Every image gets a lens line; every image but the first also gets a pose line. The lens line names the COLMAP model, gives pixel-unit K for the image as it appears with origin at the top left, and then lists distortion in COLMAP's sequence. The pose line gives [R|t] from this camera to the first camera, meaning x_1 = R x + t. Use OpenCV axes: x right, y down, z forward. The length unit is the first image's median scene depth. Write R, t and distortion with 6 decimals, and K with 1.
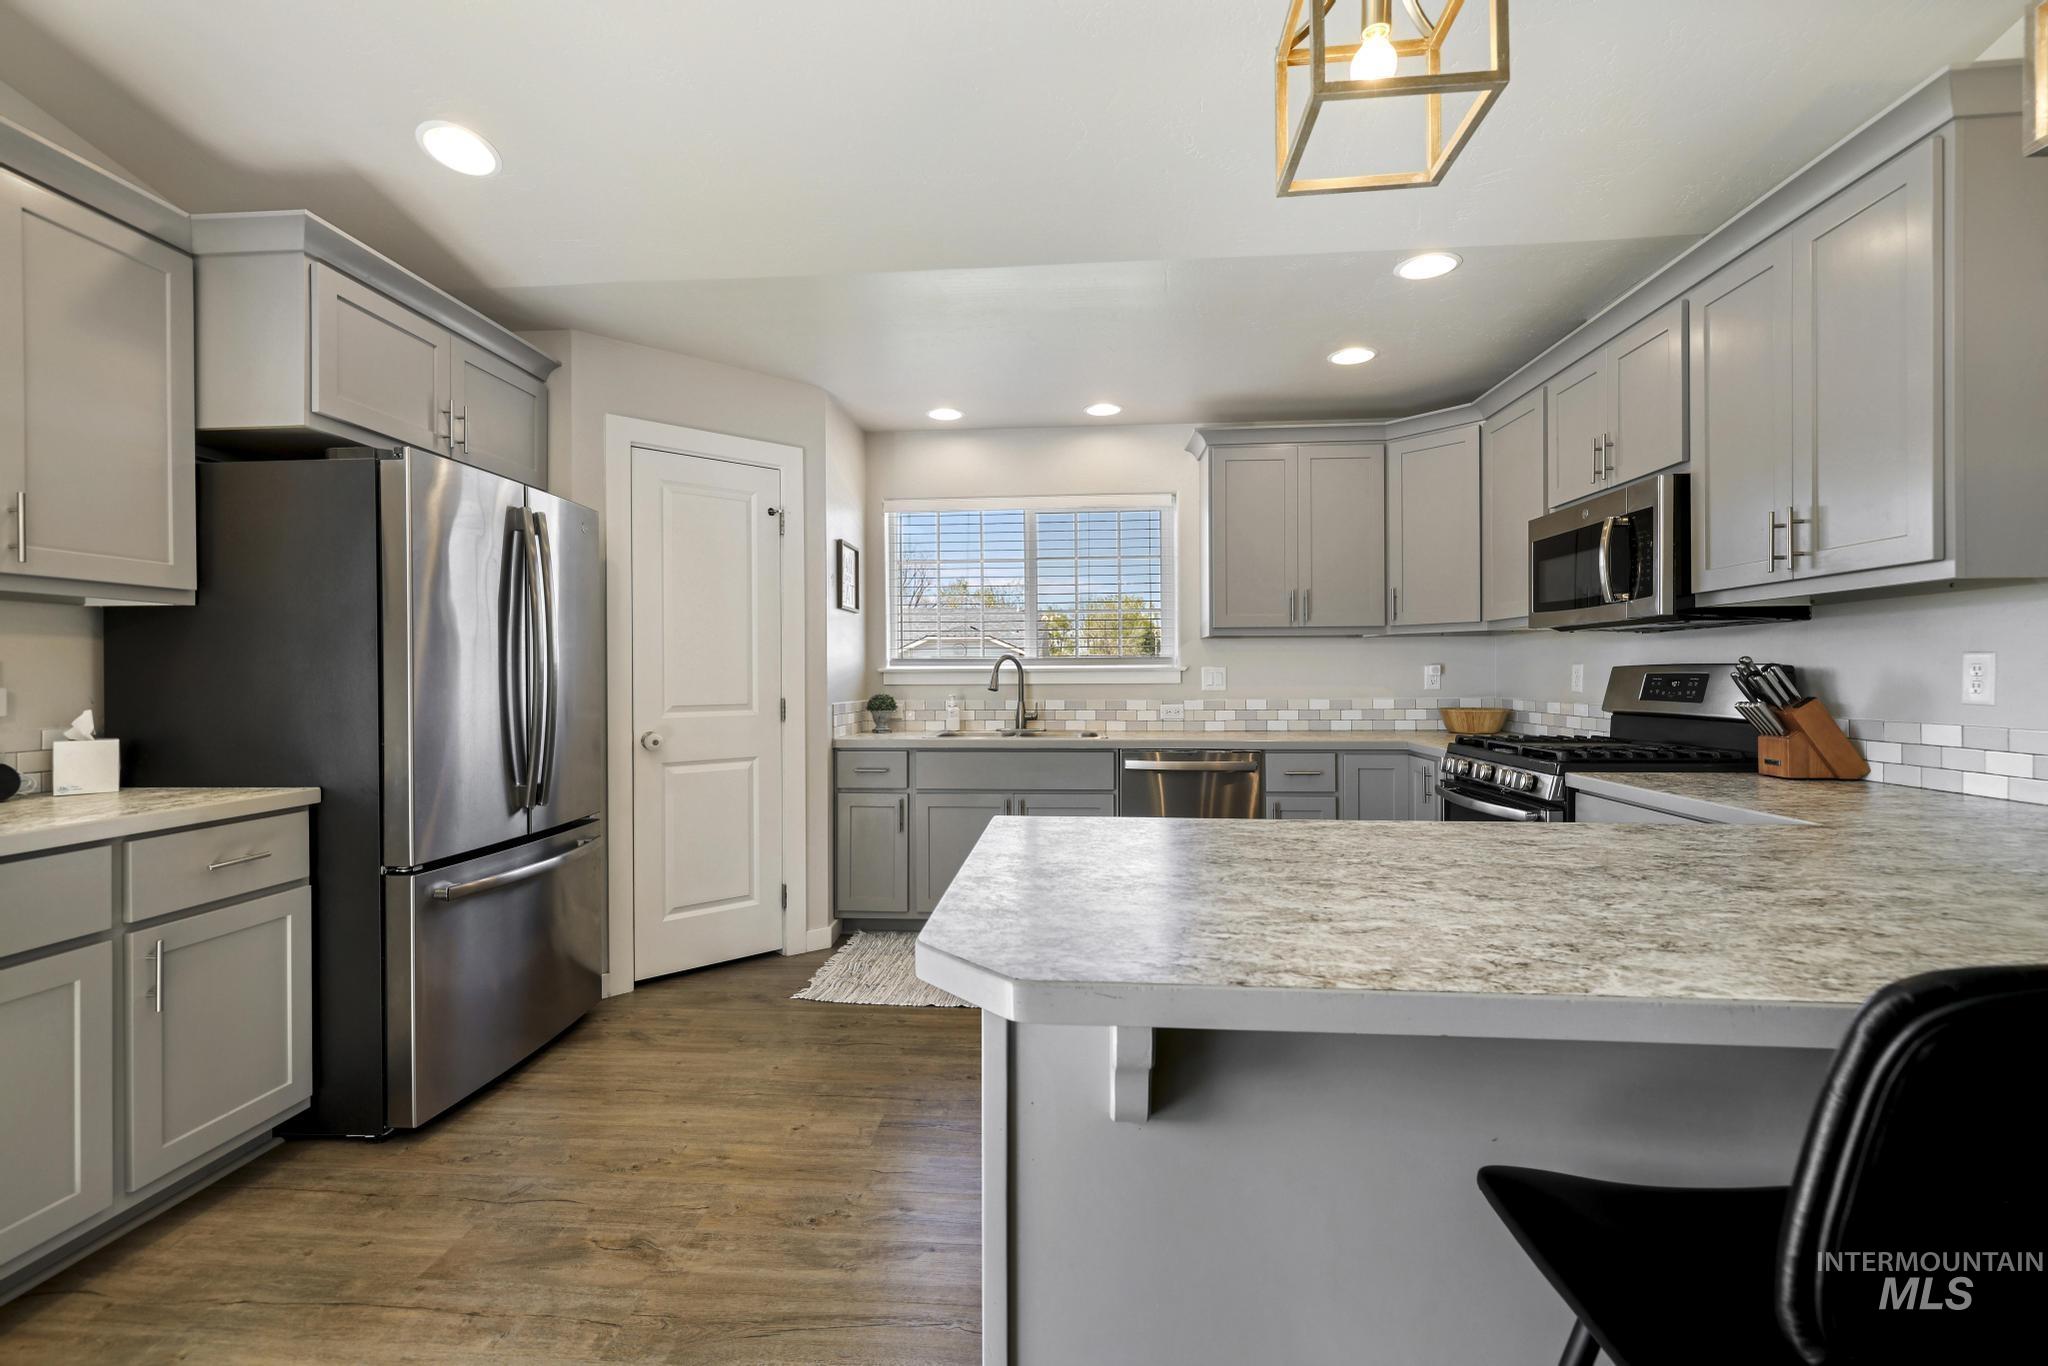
lens RADIAL K [[897.0, 0, 1024.4], [0, 897.0, 678.8], [0, 0, 1]] dist [0.002959, 0.000307]
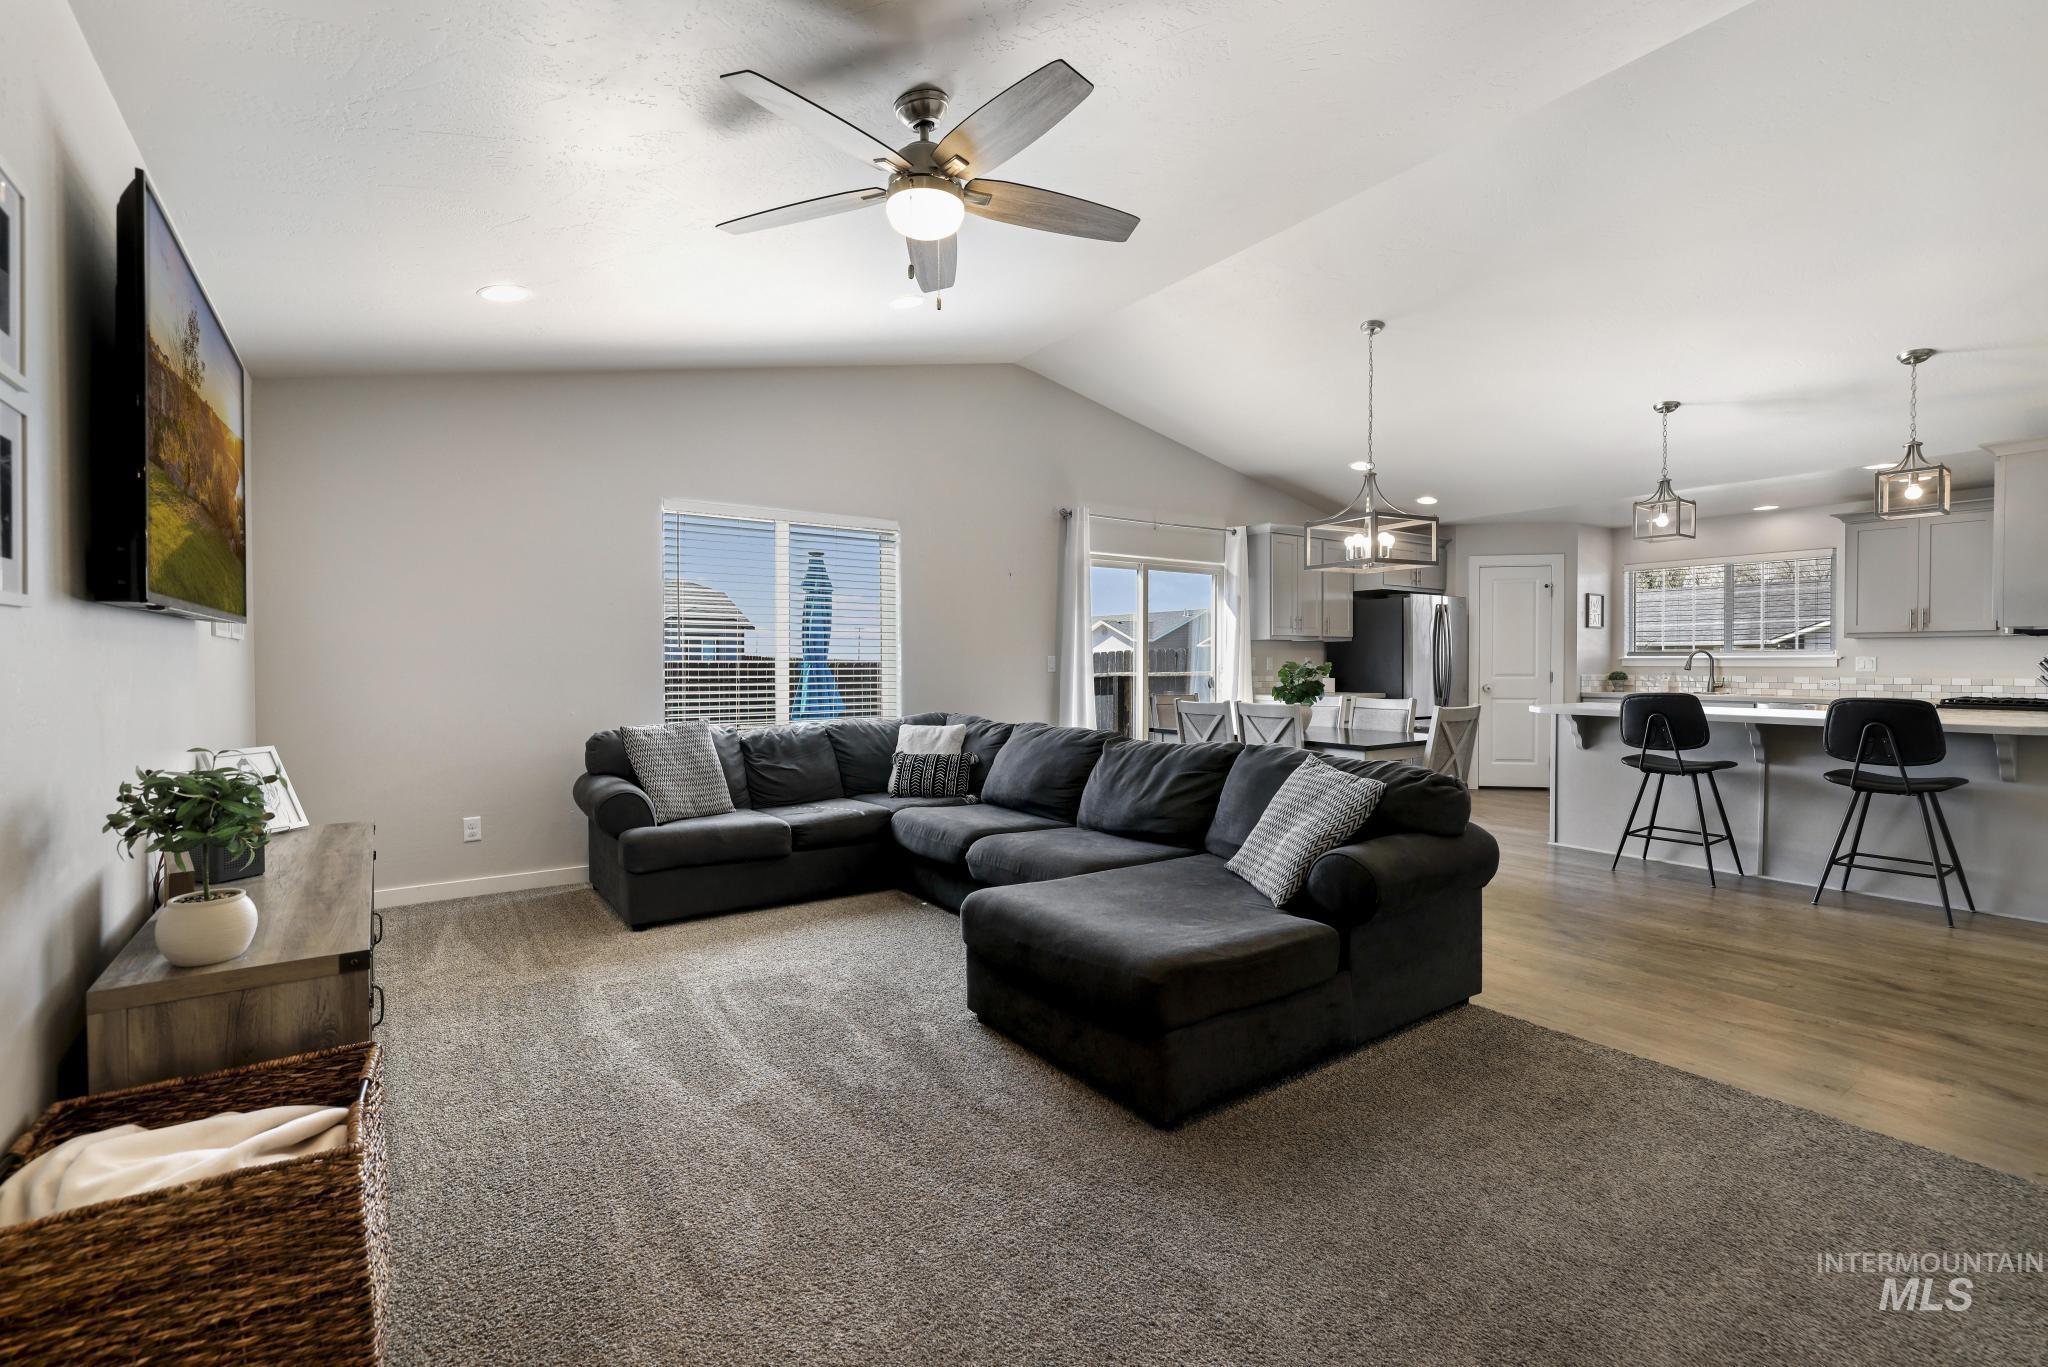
lens RADIAL K [[897.0, 0, 1026.7], [0, 897.0, 671.8], [0, 0, 1]] dist [0.002959, 0.000307]
pose [[0.635442, 0.012409, -0.772048, 0.602571], [-0.002919, 0.999902, 0.013669, -0.004447], [0.772143, -0.006432, 0.635417, -1.358176]]
